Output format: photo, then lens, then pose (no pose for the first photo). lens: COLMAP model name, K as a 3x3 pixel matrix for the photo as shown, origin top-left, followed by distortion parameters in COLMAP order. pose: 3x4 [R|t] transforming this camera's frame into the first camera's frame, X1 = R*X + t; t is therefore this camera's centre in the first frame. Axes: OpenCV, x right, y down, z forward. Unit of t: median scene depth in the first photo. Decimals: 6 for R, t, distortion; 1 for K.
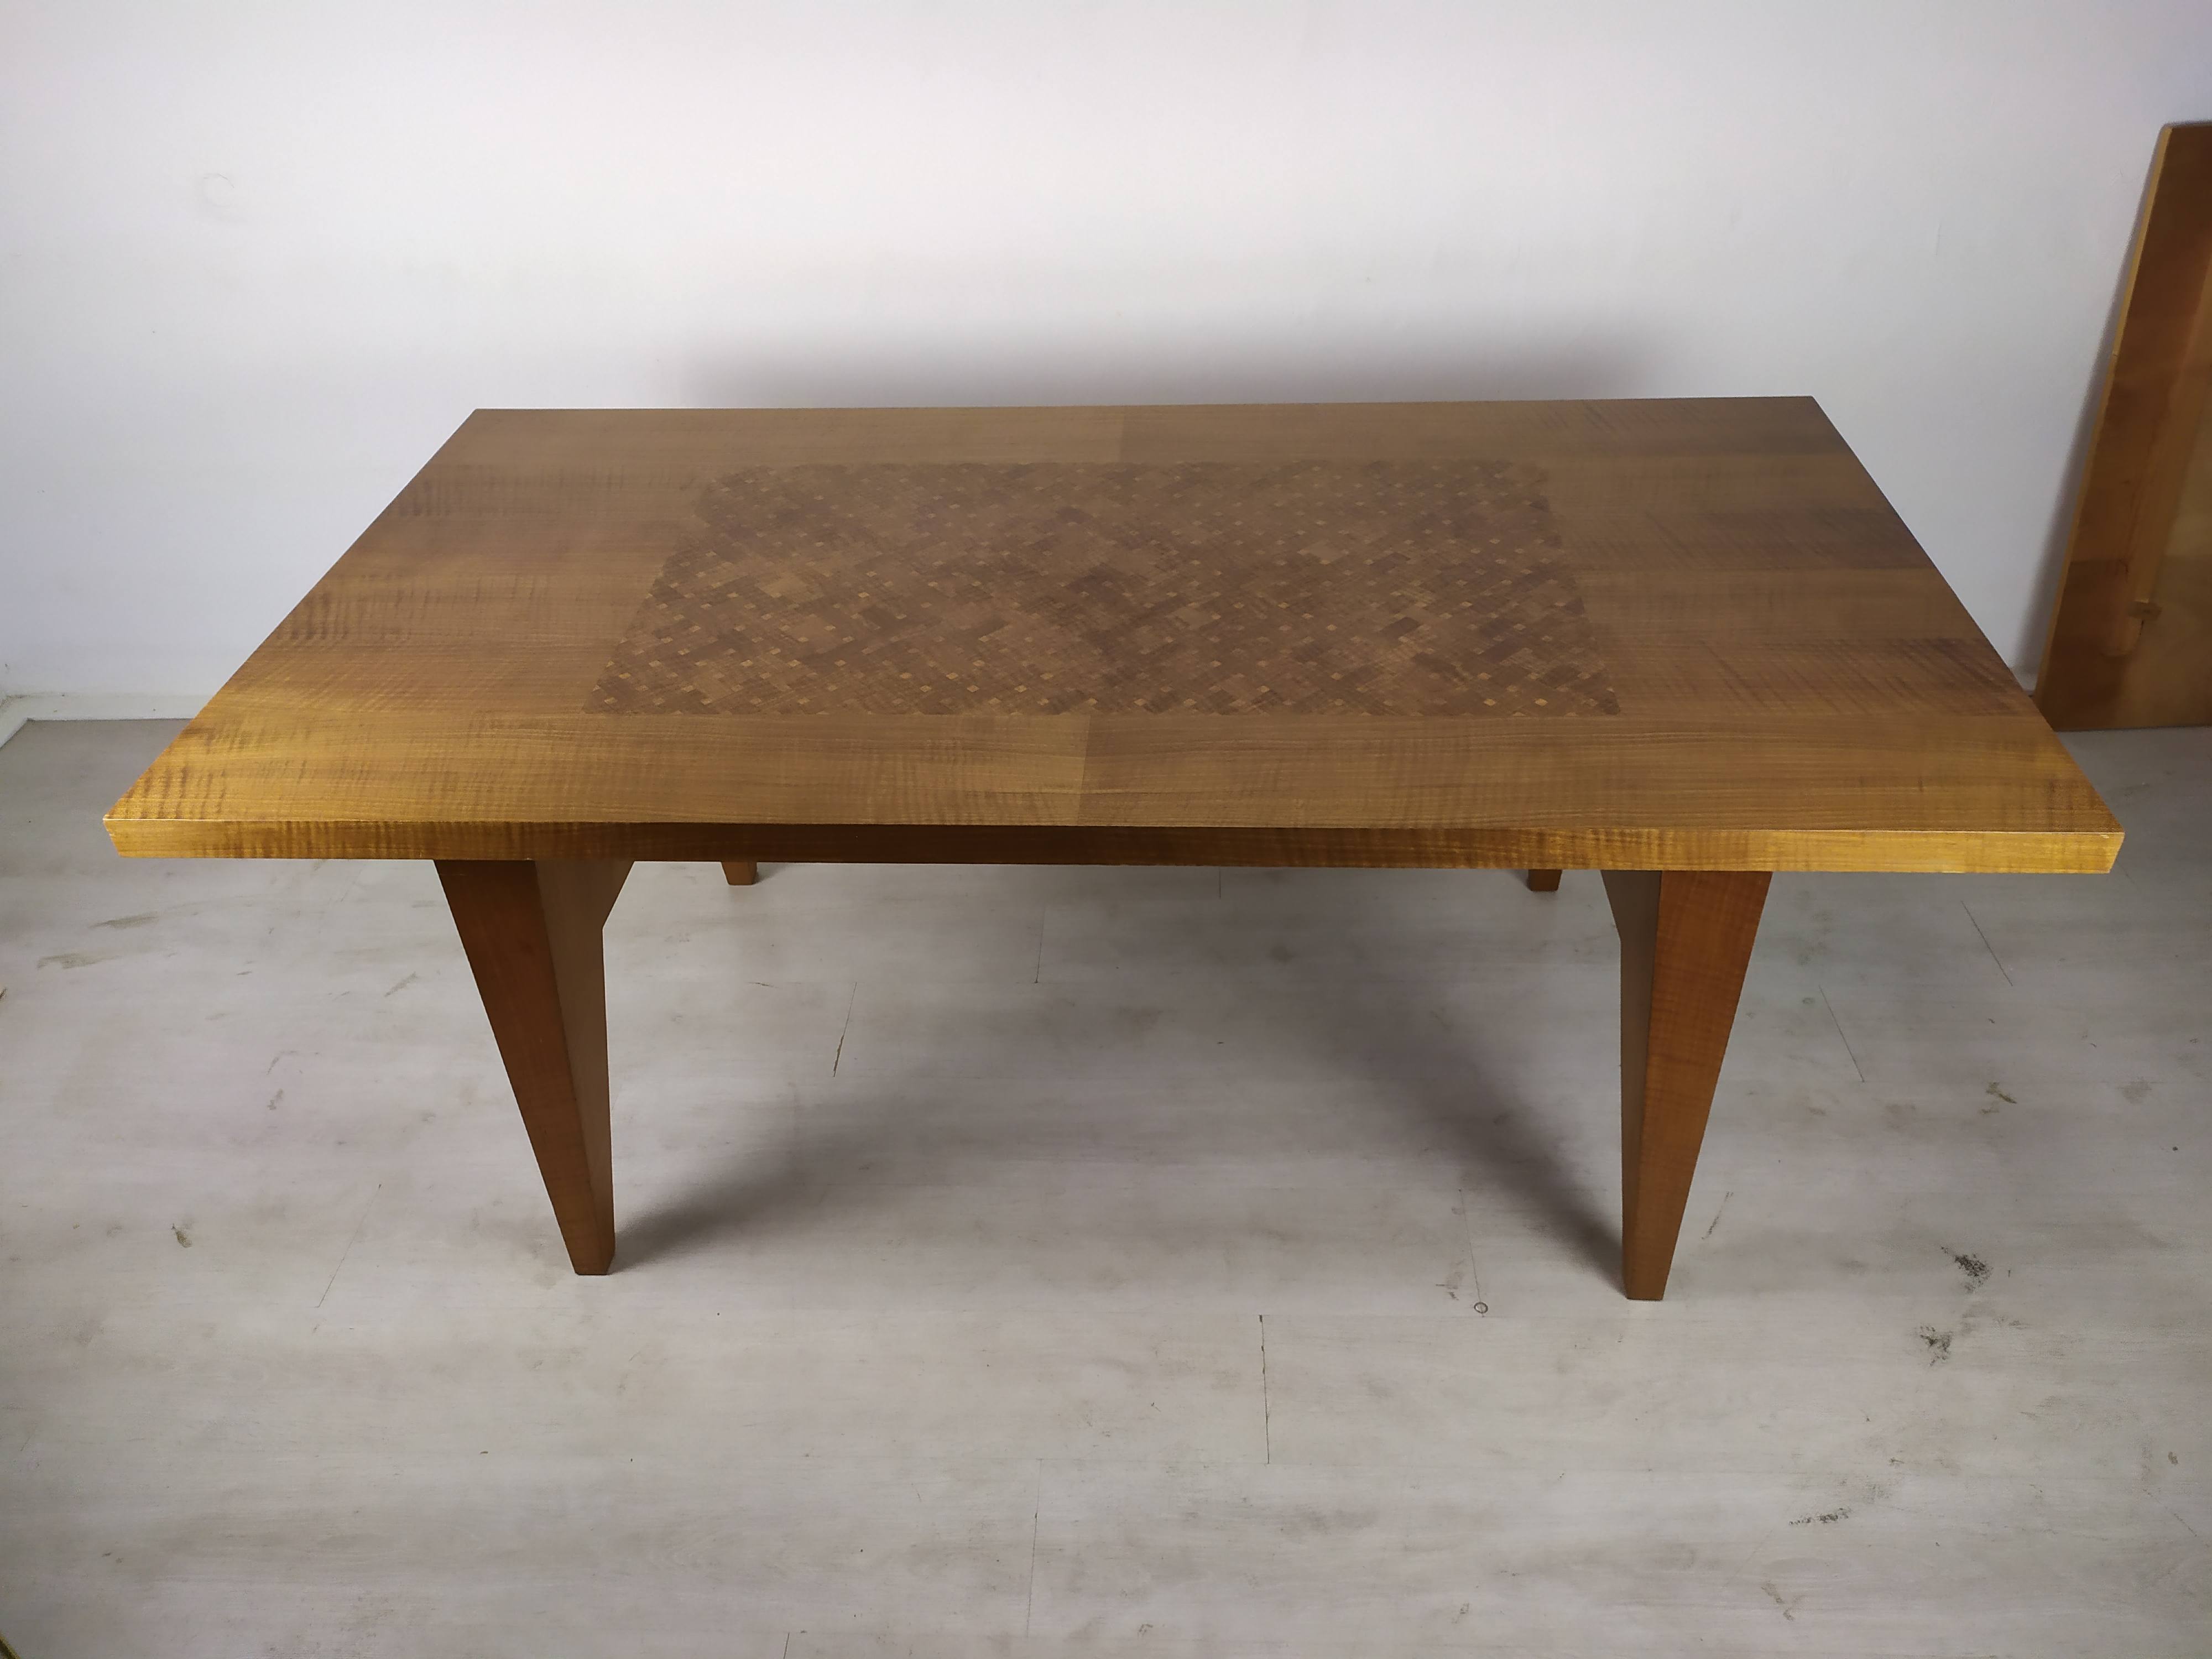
lens RADIAL K [[1688.8, 0, 1106.0], [0, 1688.8, 829.5], [0, 0, 1]] dist [0.091305, -0.126231]
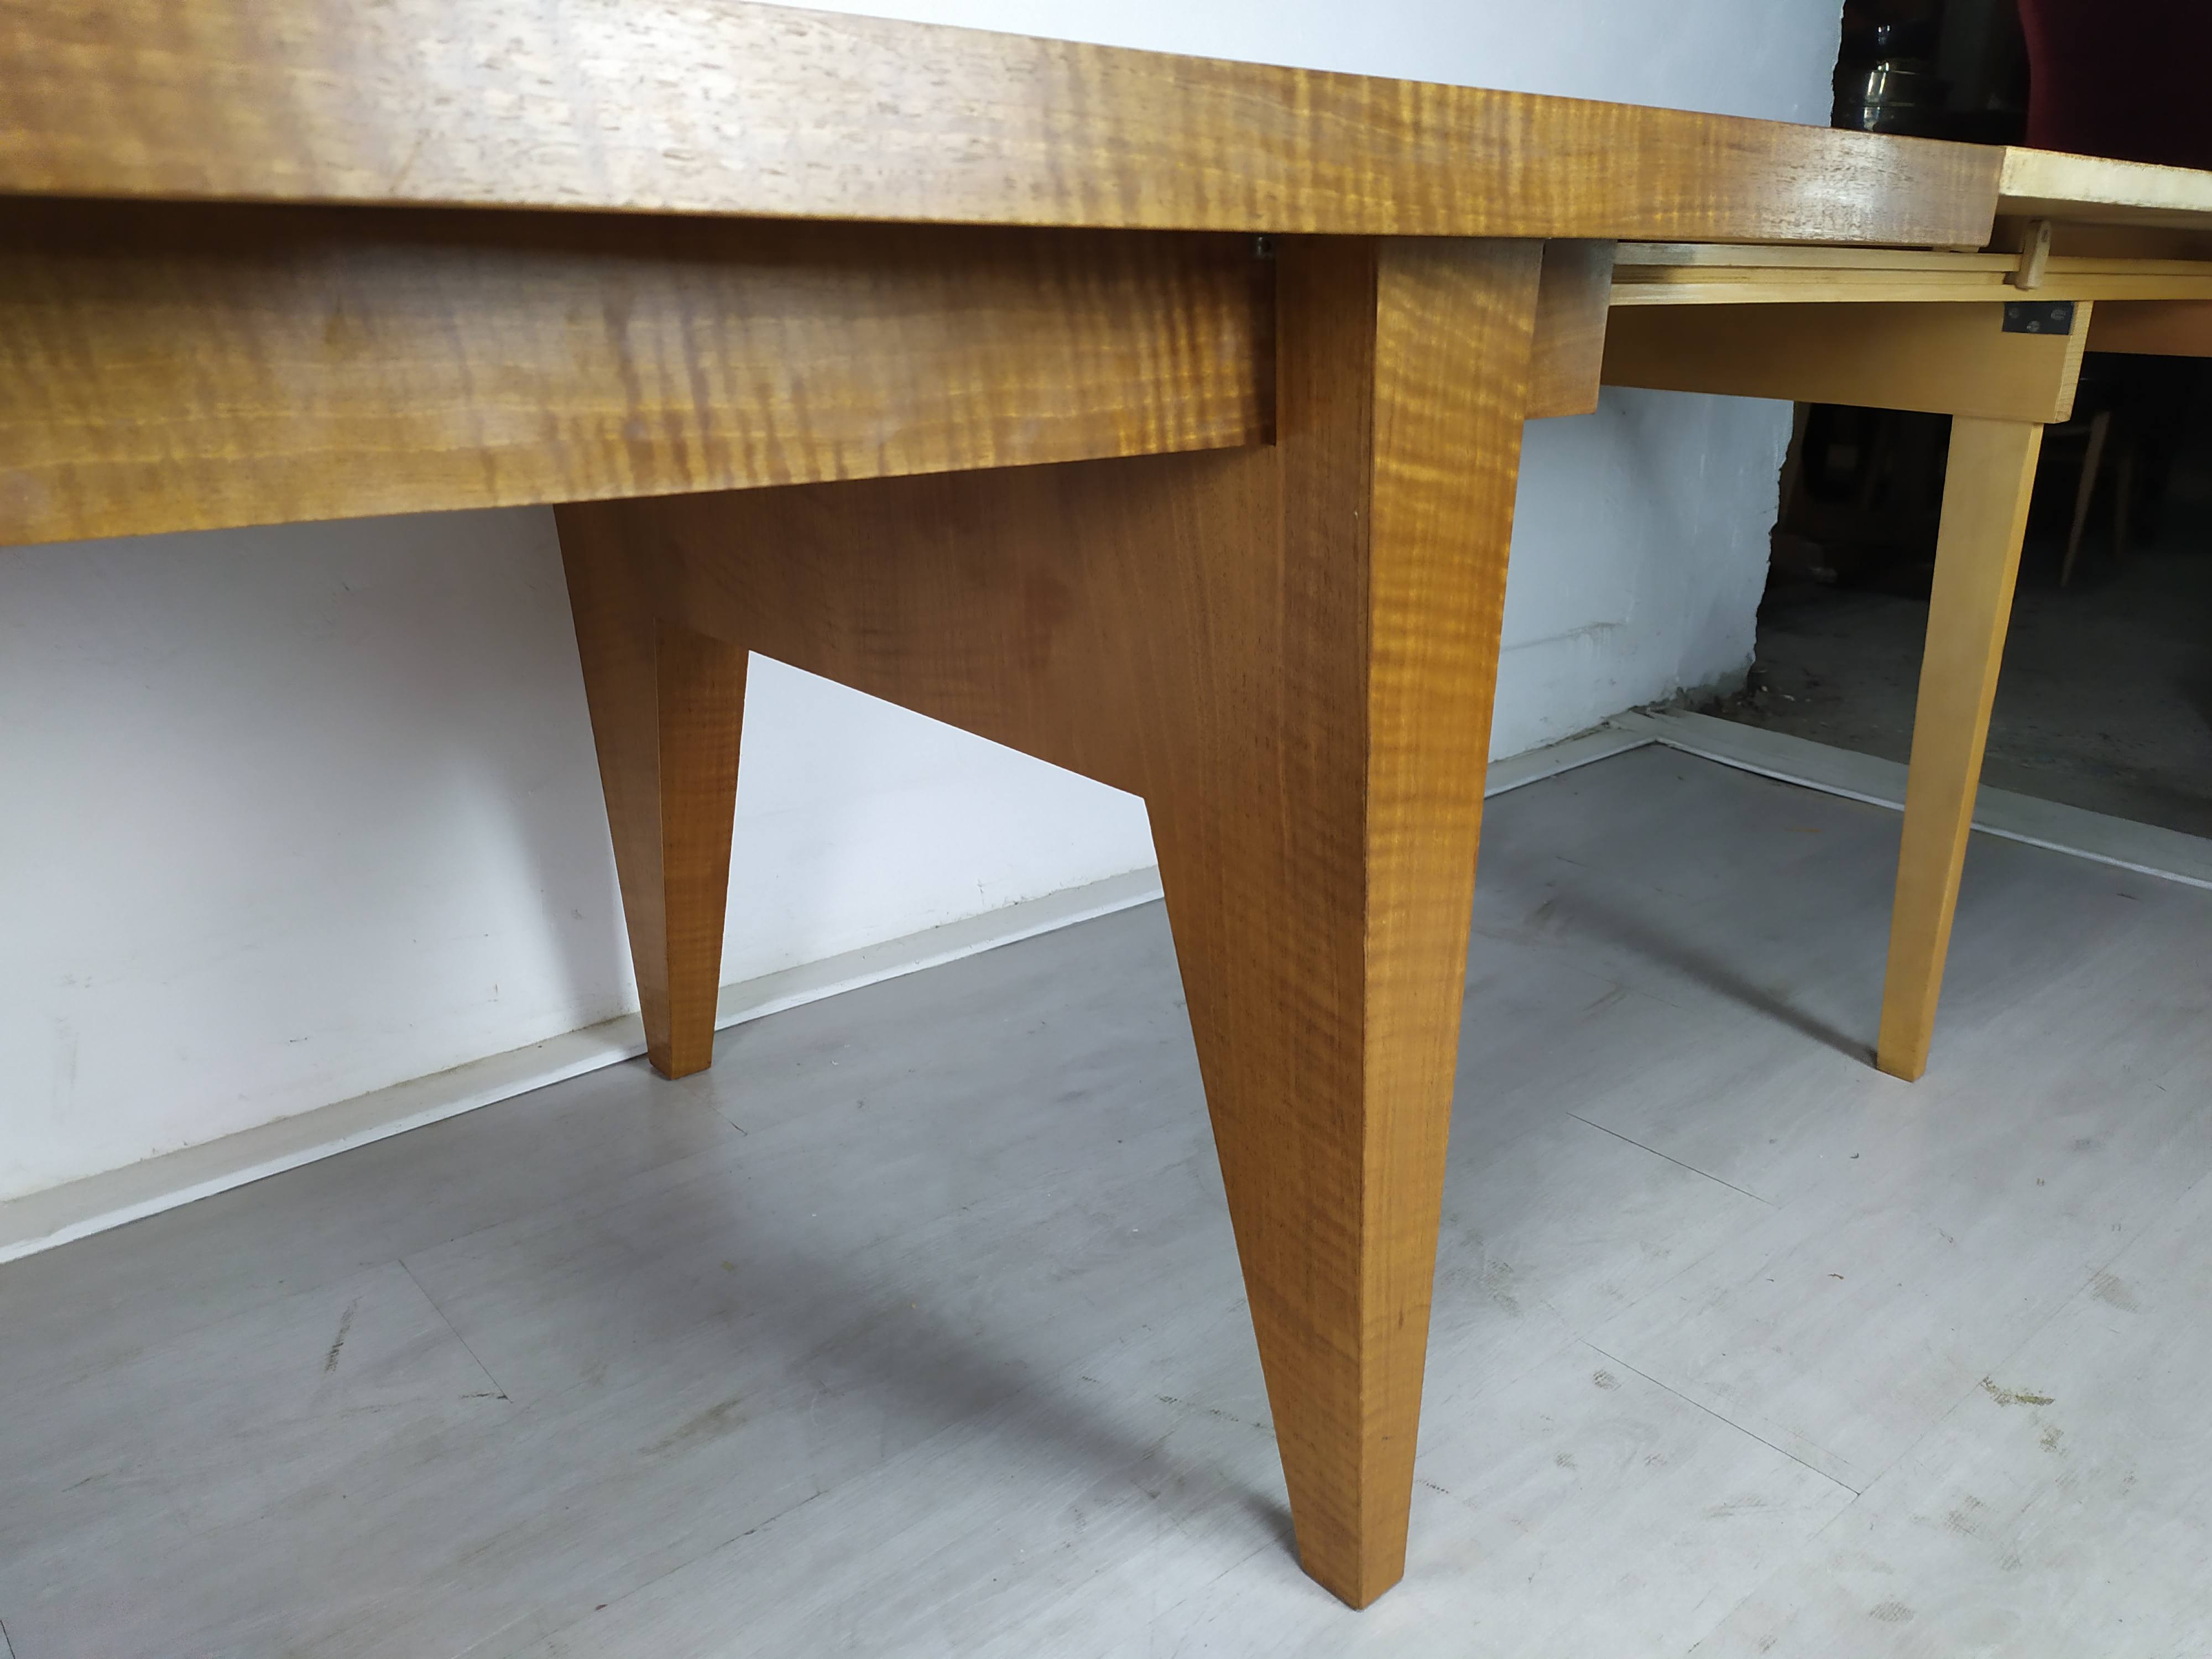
lens RADIAL K [[1697.0, 0, 1103.3], [0, 1697.0, 818.5], [0, 0, 1]] dist [0.030753, -0.024092]
pose [[0.727816, -0.175436, 0.662952, 0.043970], [0.373128, 0.912409, -0.168185, -0.012836], [-0.575377, 0.369774, 0.729526, 0.850063]]
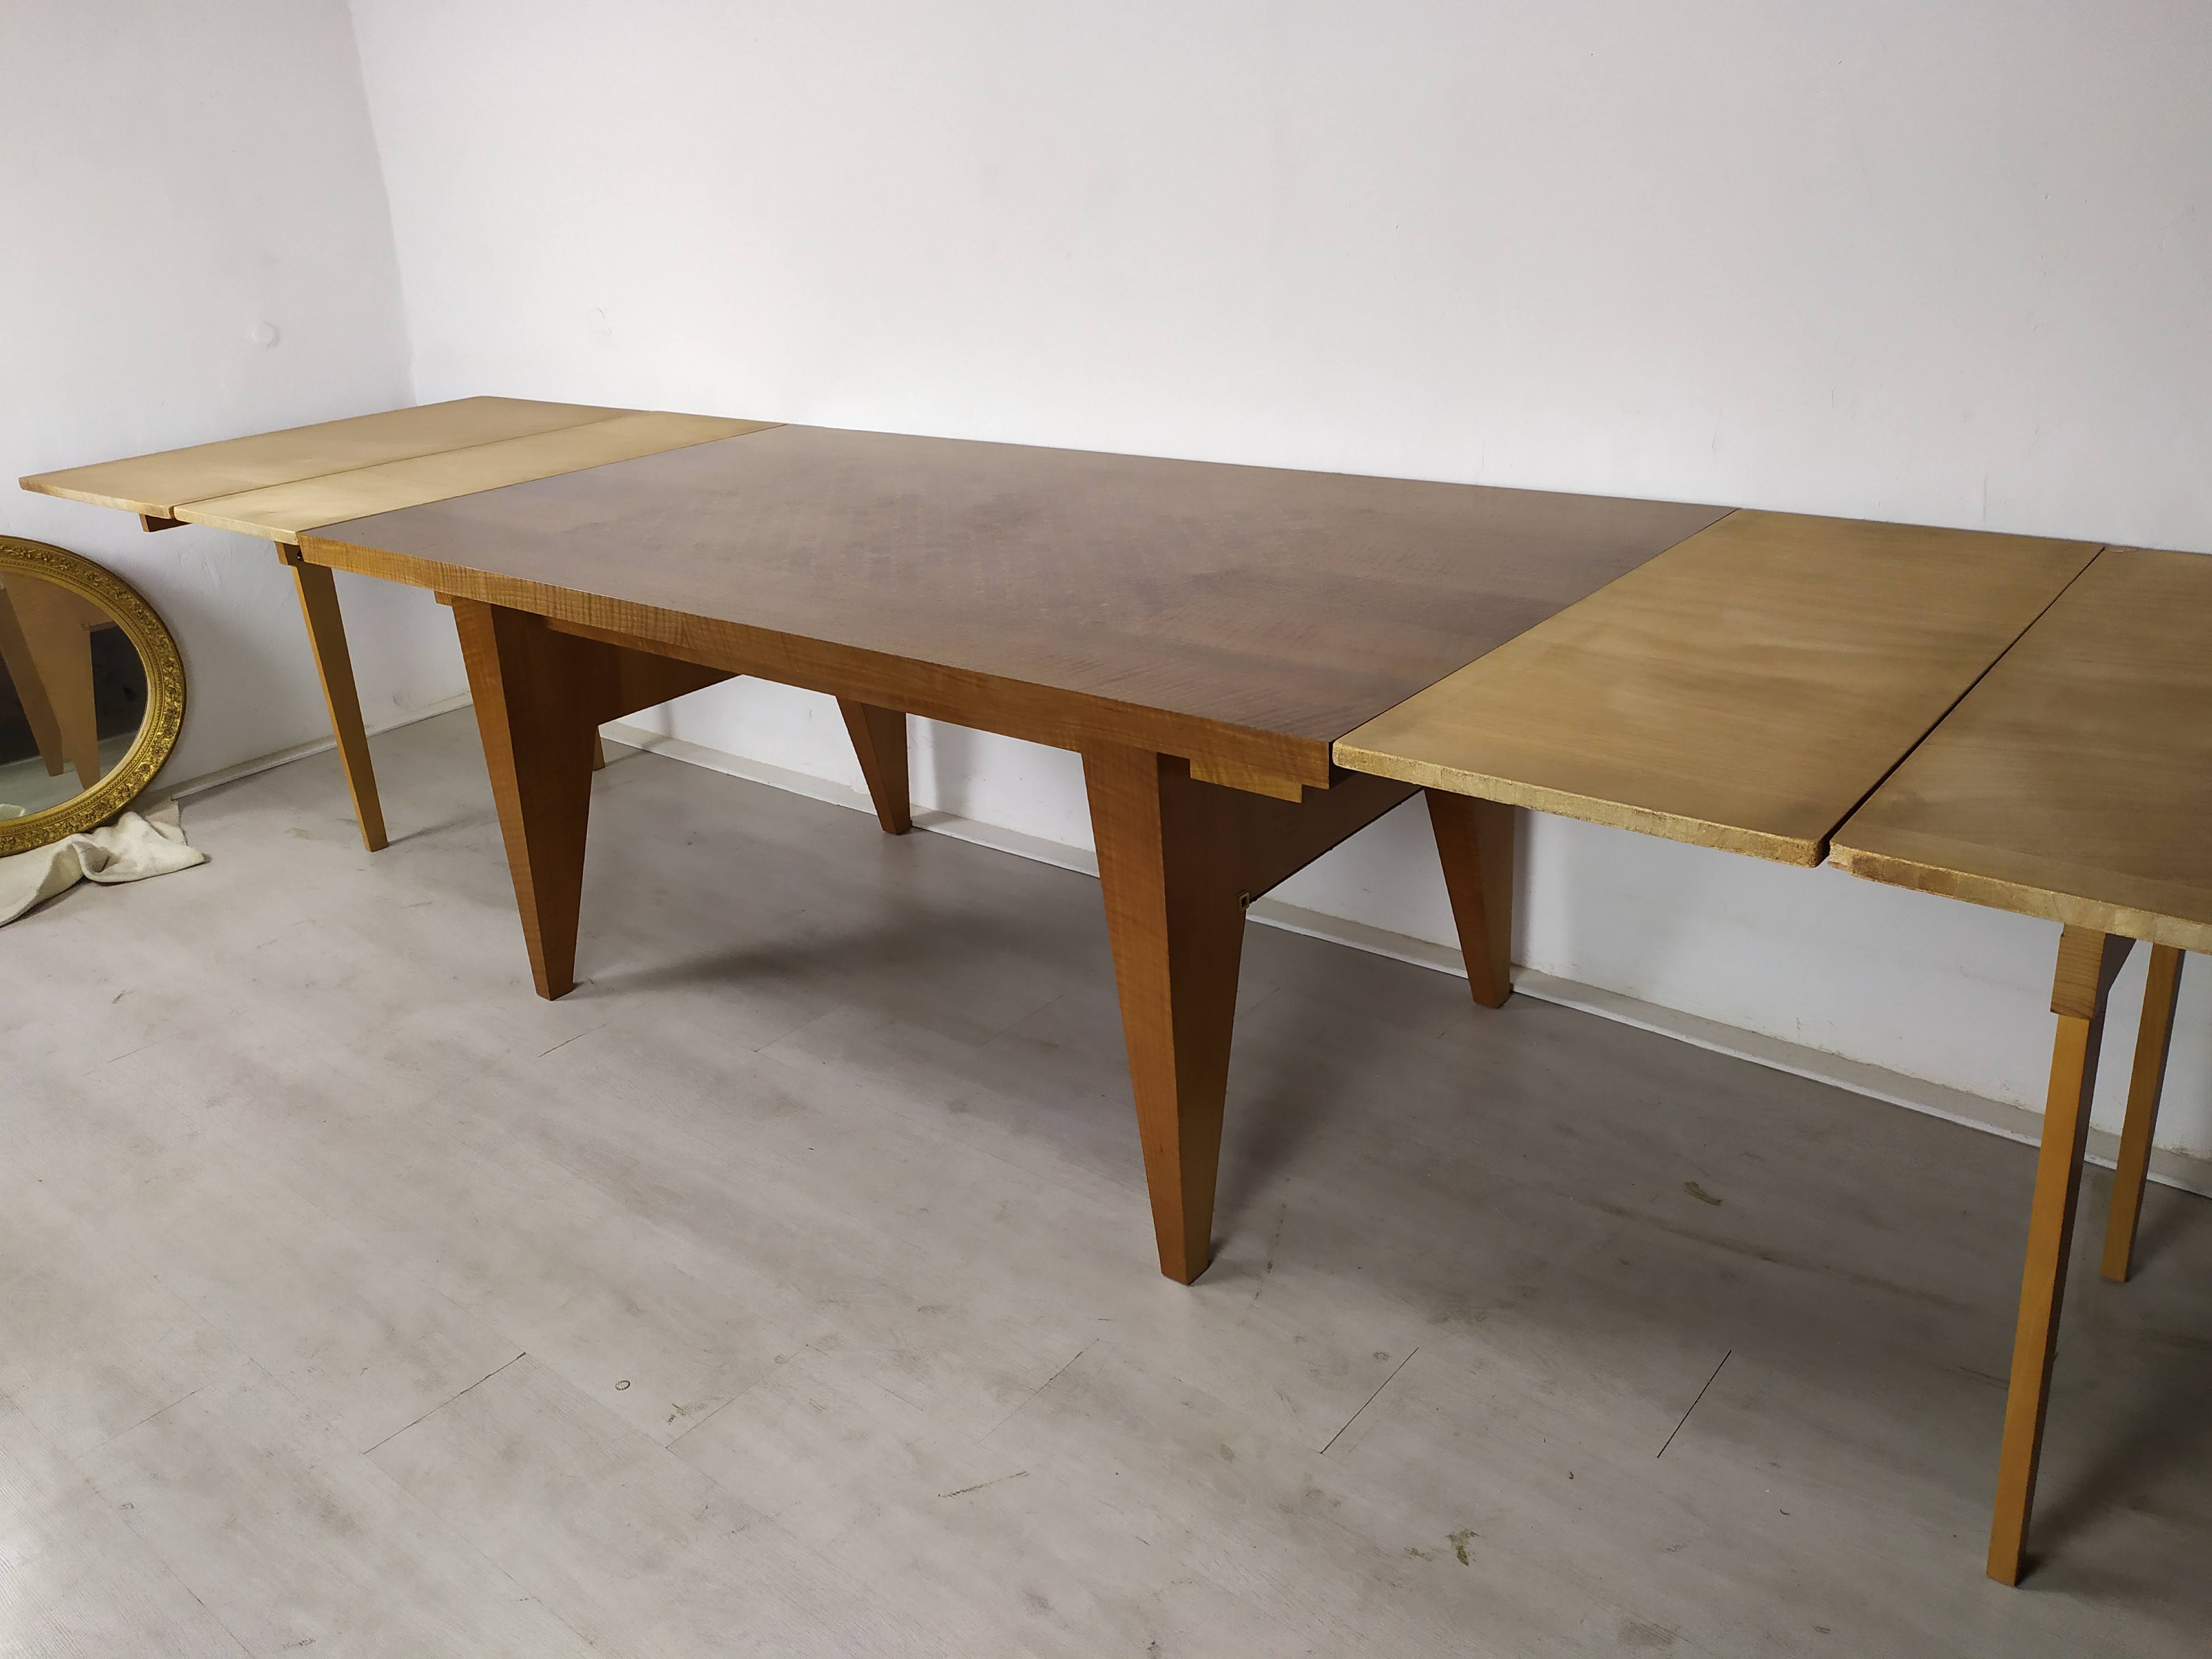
lens RADIAL K [[1726.4, 0, 1091.8], [0, 1726.4, 790.6], [0, 0, 1]] dist [0.023702, -0.000827]
pose [[0.787746, 0.209116, -0.579420, 0.868662], [-0.337205, 0.933556, -0.121518, 0.003142], [0.515509, 0.291109, 0.805919, 0.298281]]
